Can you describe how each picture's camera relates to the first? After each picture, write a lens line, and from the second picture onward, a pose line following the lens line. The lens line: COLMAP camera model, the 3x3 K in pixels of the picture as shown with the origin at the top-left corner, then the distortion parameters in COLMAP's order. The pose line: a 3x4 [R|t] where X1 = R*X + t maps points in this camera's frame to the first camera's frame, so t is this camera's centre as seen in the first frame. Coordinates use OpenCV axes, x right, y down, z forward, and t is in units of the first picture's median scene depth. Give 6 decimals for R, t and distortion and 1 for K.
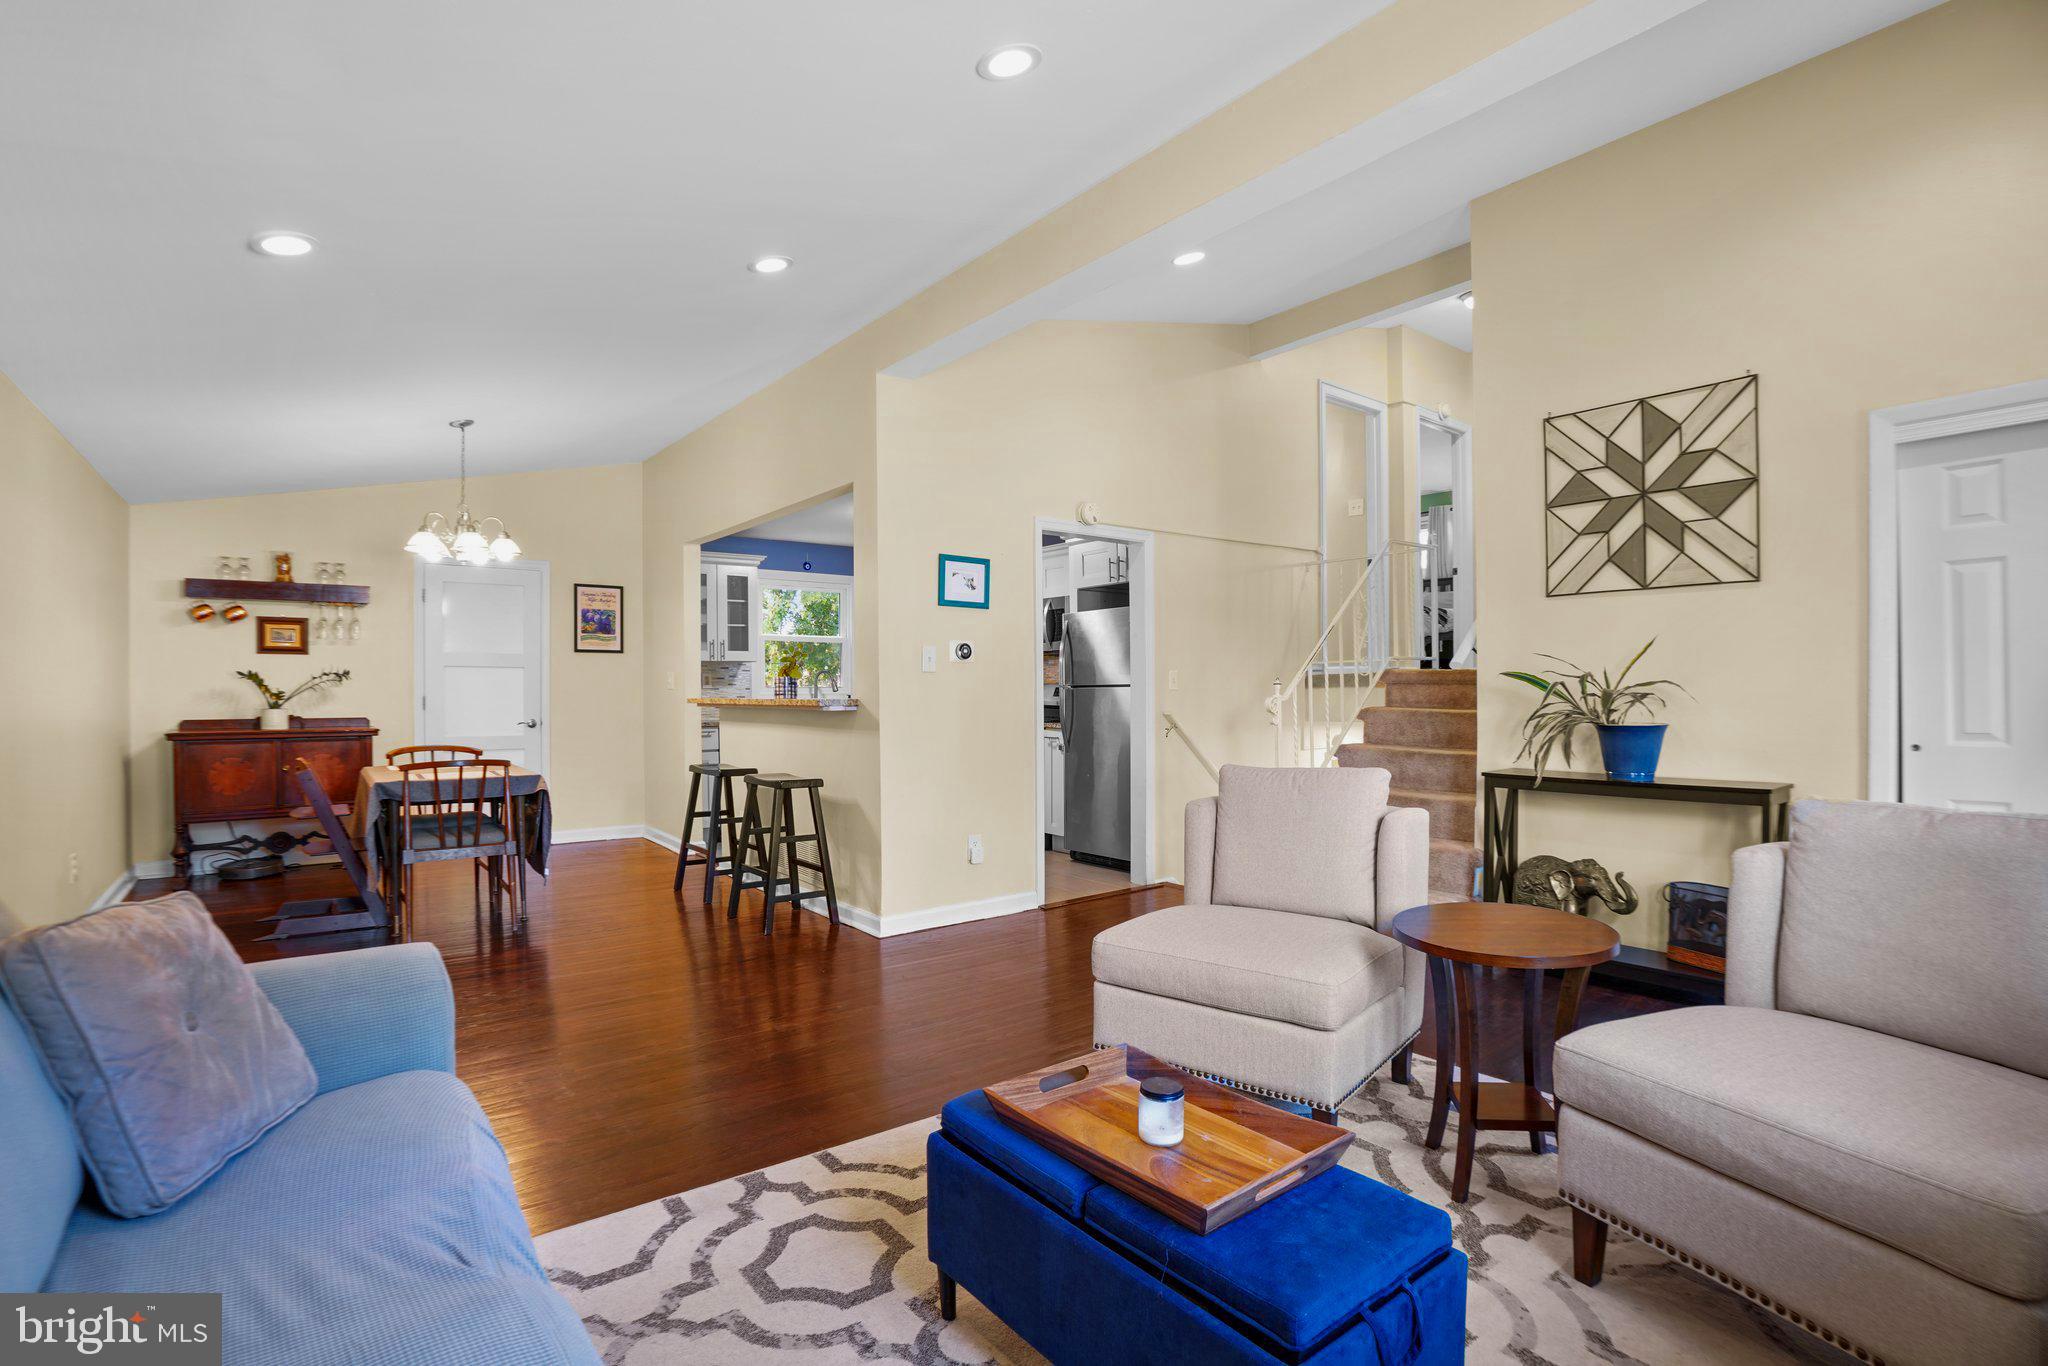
lens RADIAL K [[953.0, 0, 994.1], [0, 953.0, 688.9], [0, 0, 1]] dist [-0.071629, 0.028779]
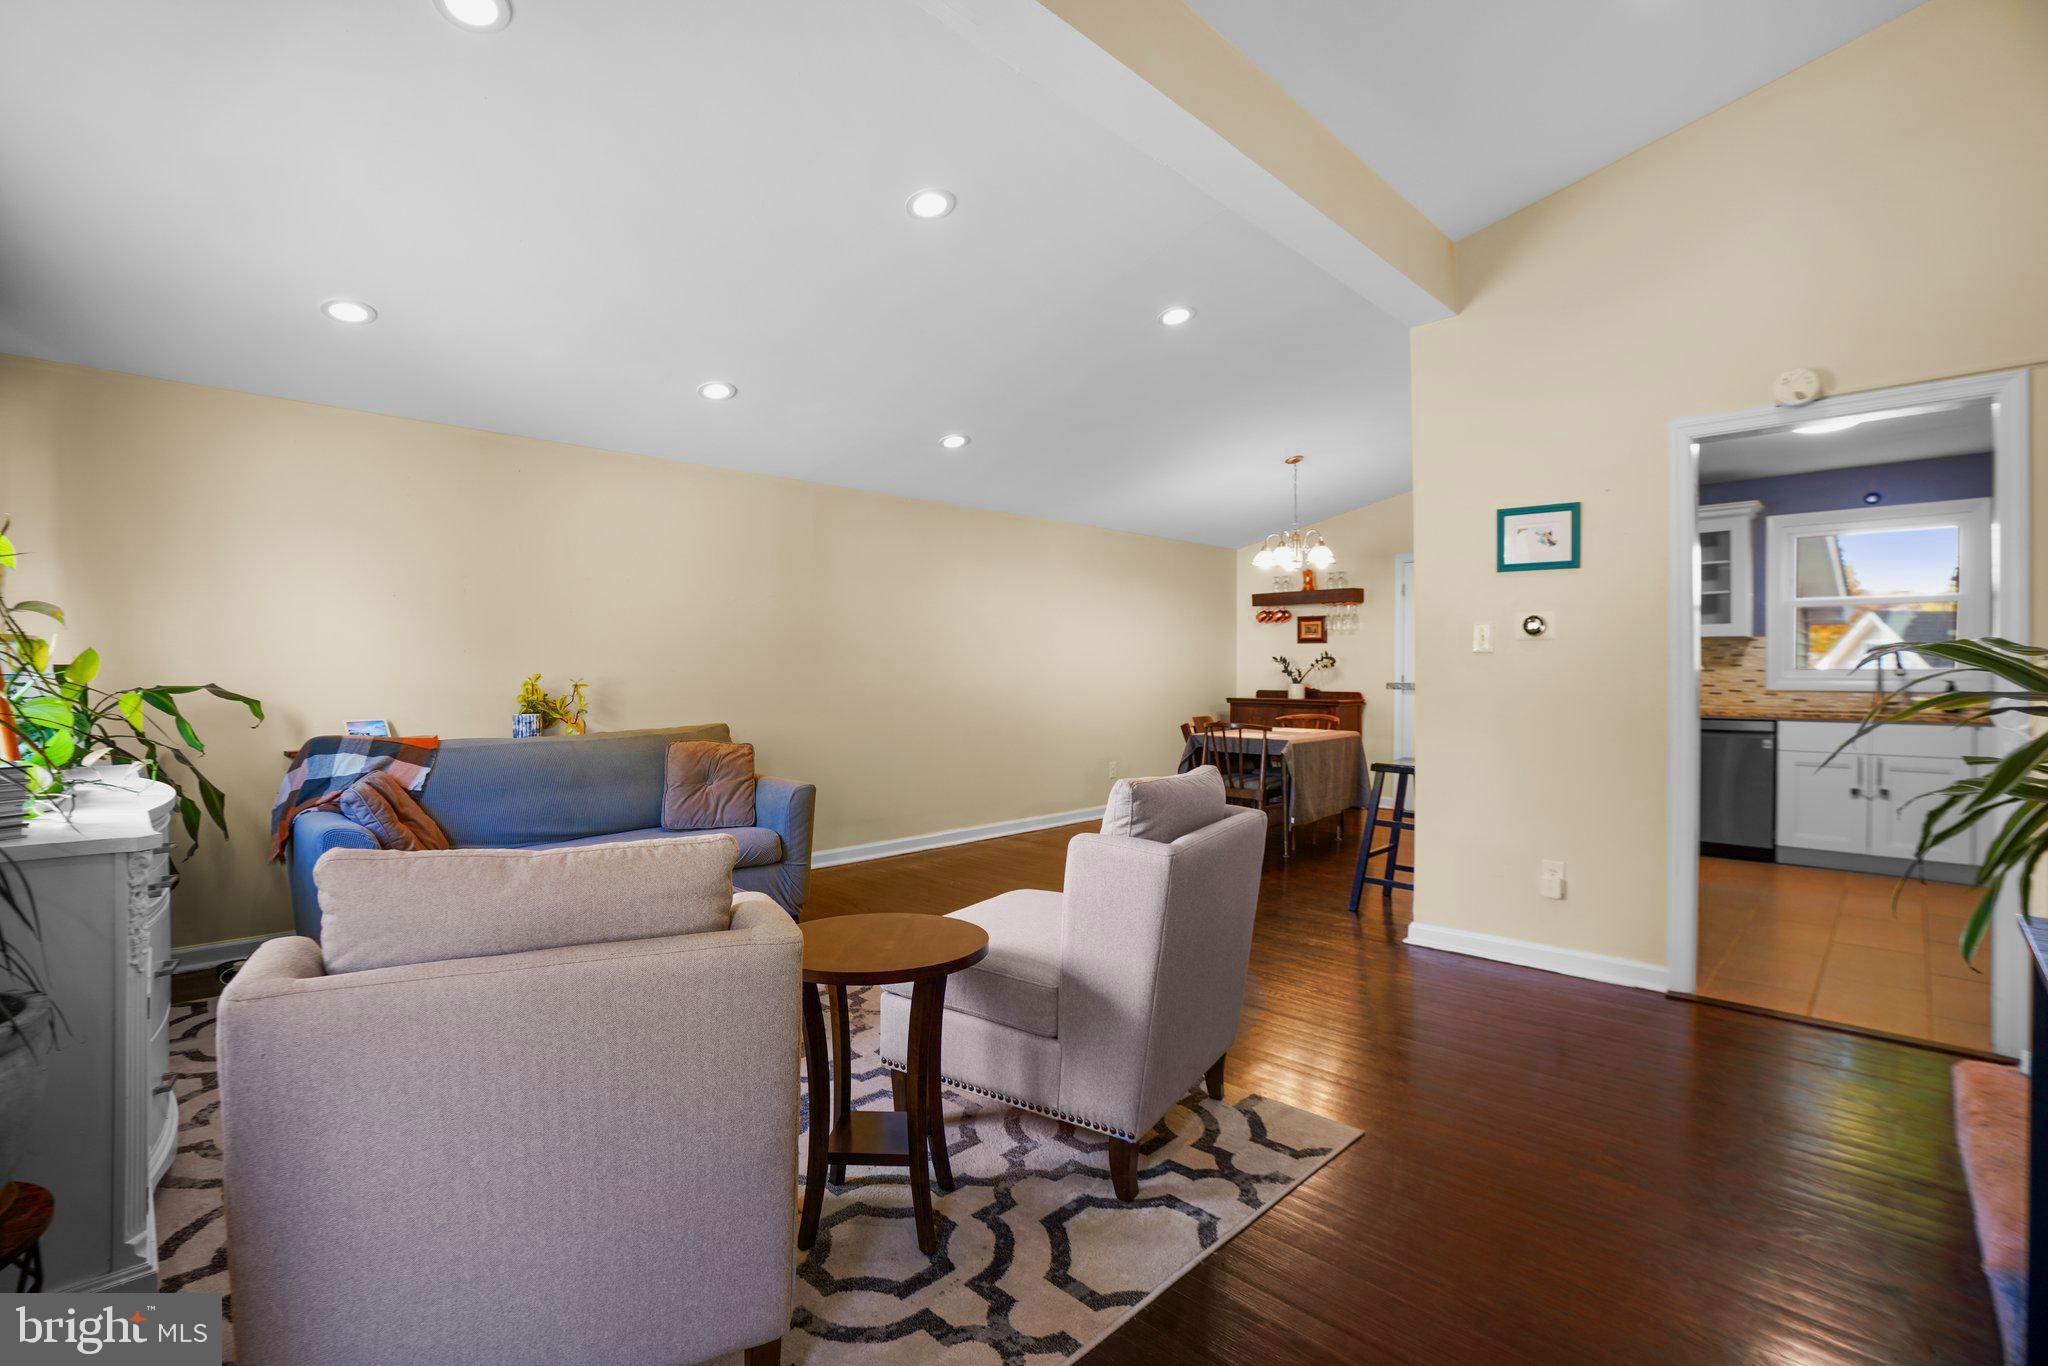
lens RADIAL K [[948.4, 0, 991.2], [0, 948.4, 671.1], [0, 0, 1]] dist [-0.078041, 0.029405]
pose [[0.128557, 0.006017, -0.991684, 0.579289], [-0.000637, 0.999982, 0.005985, -0.005208], [0.991702, -0.000138, 0.128558, 0.388659]]
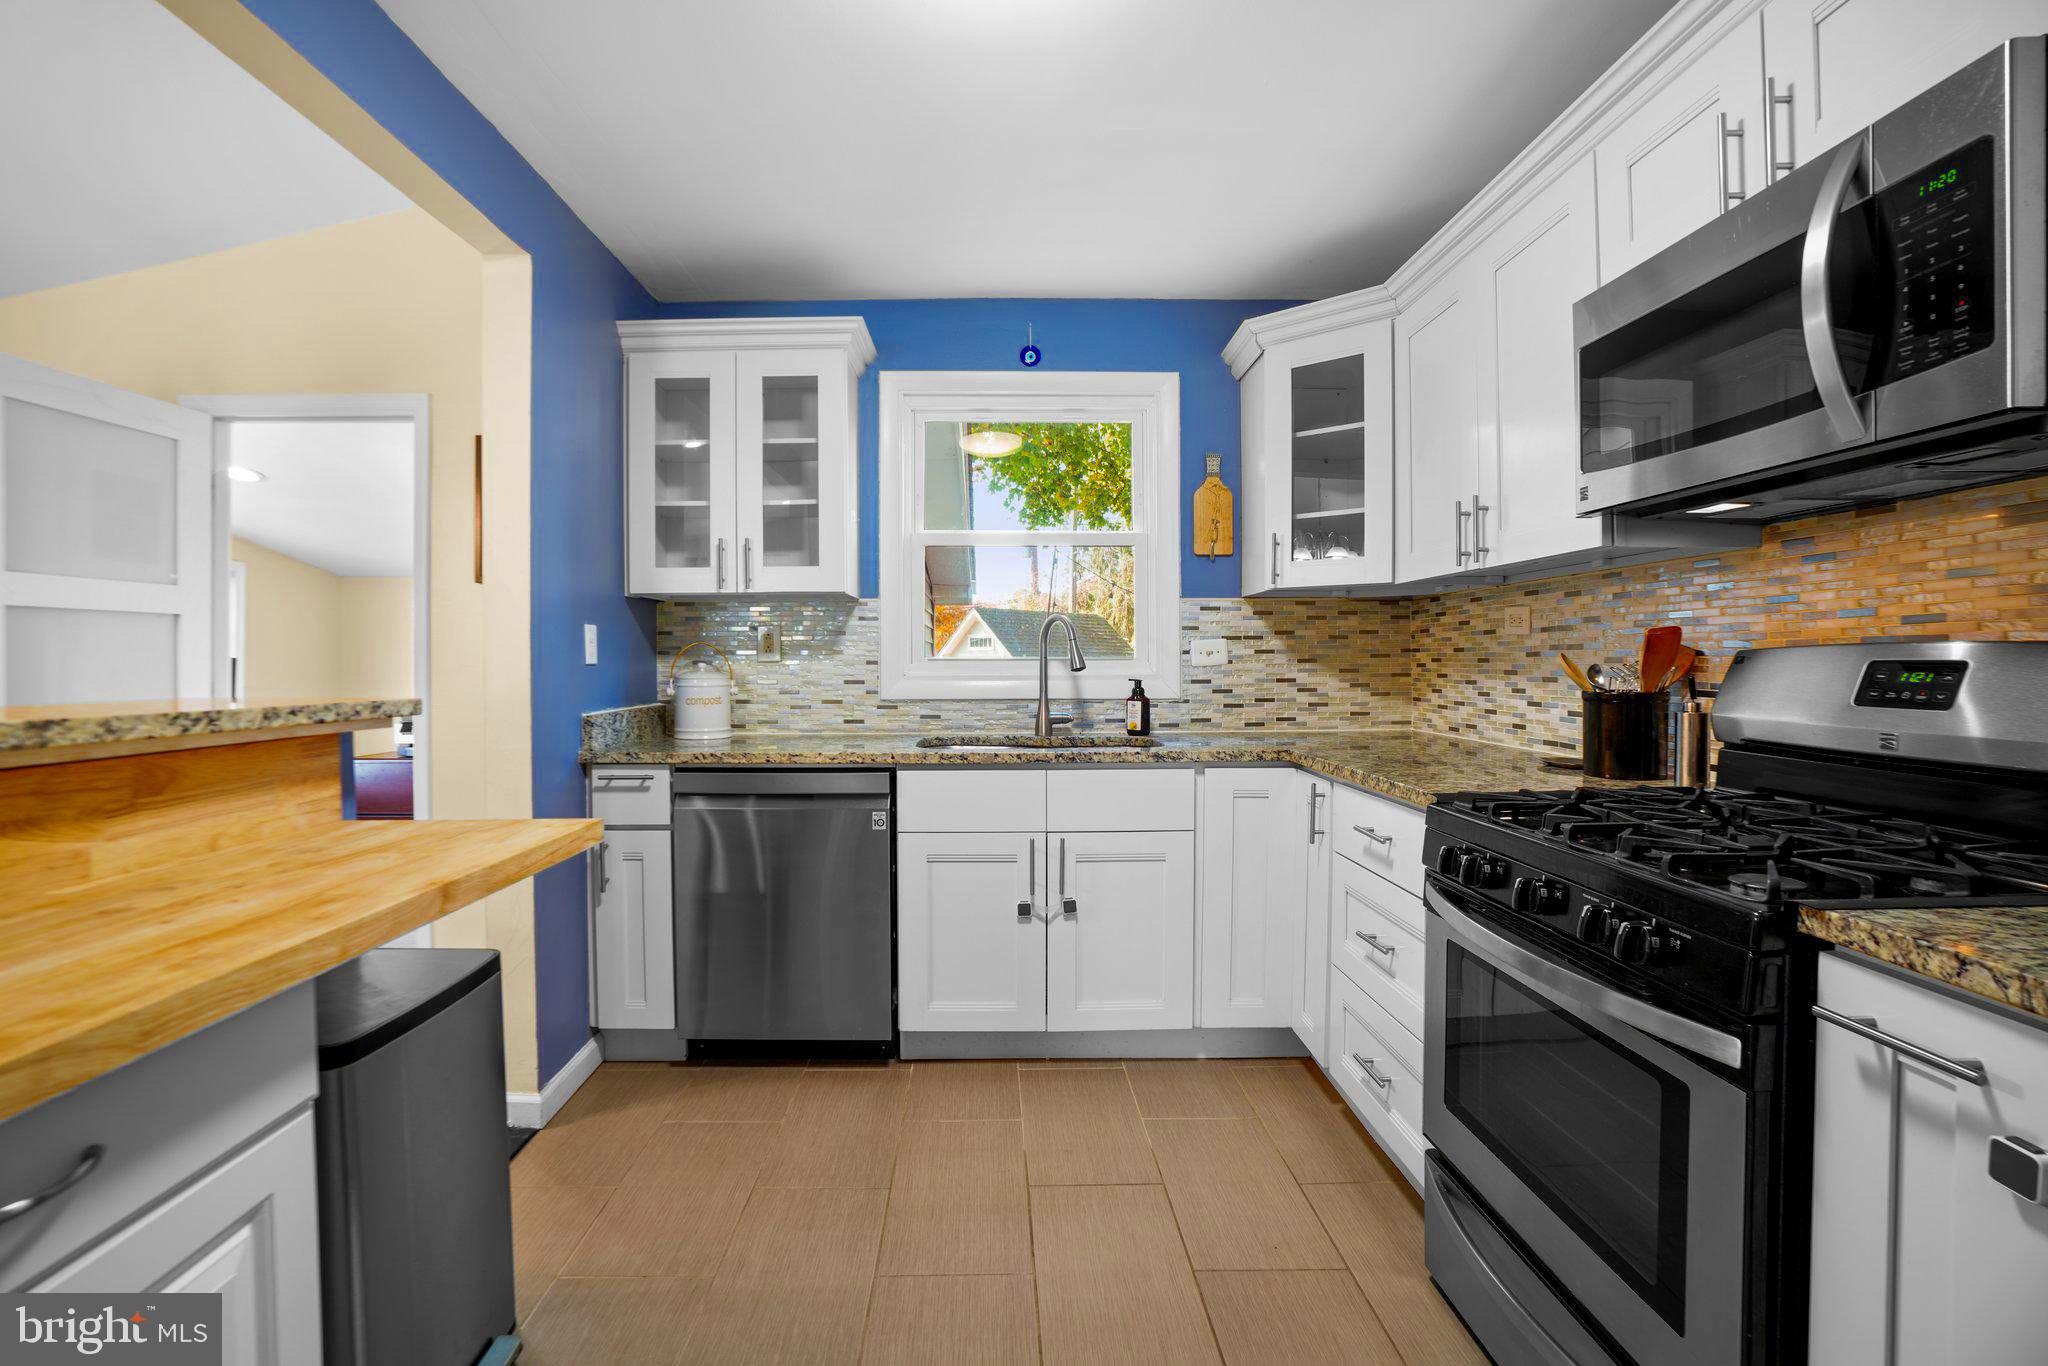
lens RADIAL K [[938.1, 0, 1008.6], [0, 938.1, 672.0], [0, 0, 1]] dist [-0.074103, 0.028859]
pose [[0.812448, 0.007368, -0.582987, 0.033262], [-0.000172, 0.999923, 0.012397, -0.001025], [0.583034, -0.009971, 0.812387, 1.011413]]
